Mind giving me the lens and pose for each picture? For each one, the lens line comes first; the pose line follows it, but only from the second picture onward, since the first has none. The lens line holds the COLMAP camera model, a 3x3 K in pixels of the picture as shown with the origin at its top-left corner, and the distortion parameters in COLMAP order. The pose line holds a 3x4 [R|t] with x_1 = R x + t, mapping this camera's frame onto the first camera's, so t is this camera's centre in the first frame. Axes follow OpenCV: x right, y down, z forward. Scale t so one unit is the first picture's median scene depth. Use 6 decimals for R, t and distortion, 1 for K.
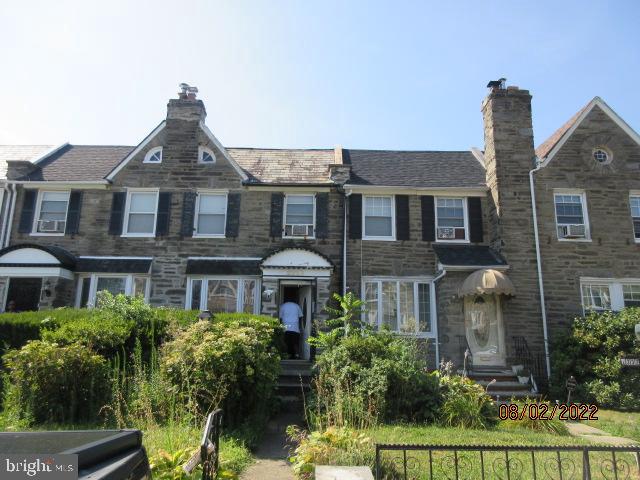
lens RADIAL K [[475.9, 0, 320.0], [0, 475.9, 240.0], [0, 0, 1]] dist [0.002665, 0.004235]
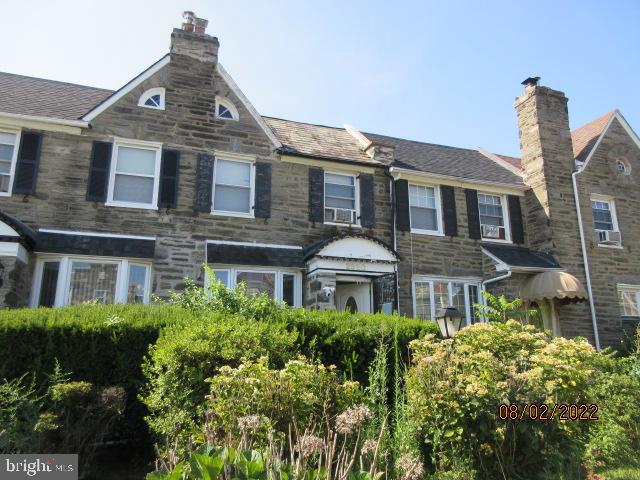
lens RADIAL K [[475.9, 0, 320.0], [0, 475.9, 240.0], [0, 0, 1]] dist [0.002665, 0.004235]
pose [[0.942291, 0.061724, 0.329055, -0.348398], [-0.056218, 0.998074, -0.026229, 0.044689], [-0.330040, 0.006216, 0.943946, 0.240687]]
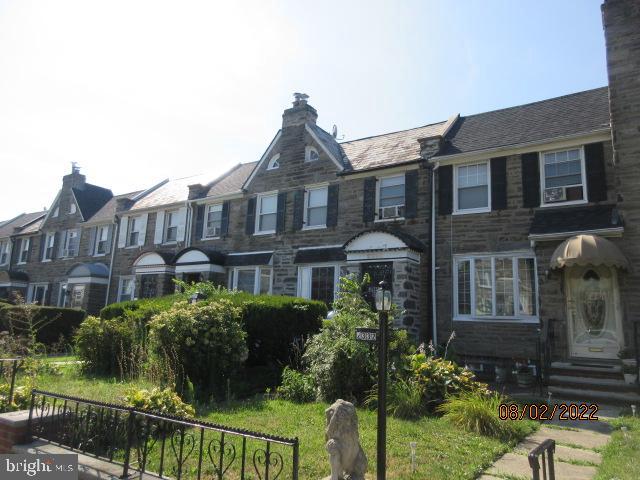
lens RADIAL K [[475.9, 0, 320.0], [0, 475.9, 240.0], [0, 0, 1]] dist [0.002665, 0.004235]
pose [[0.828806, -0.085010, -0.553041, 0.377287], [0.095321, 0.995395, -0.010155, 0.032586], [0.551357, -0.044300, 0.833092, 0.098881]]
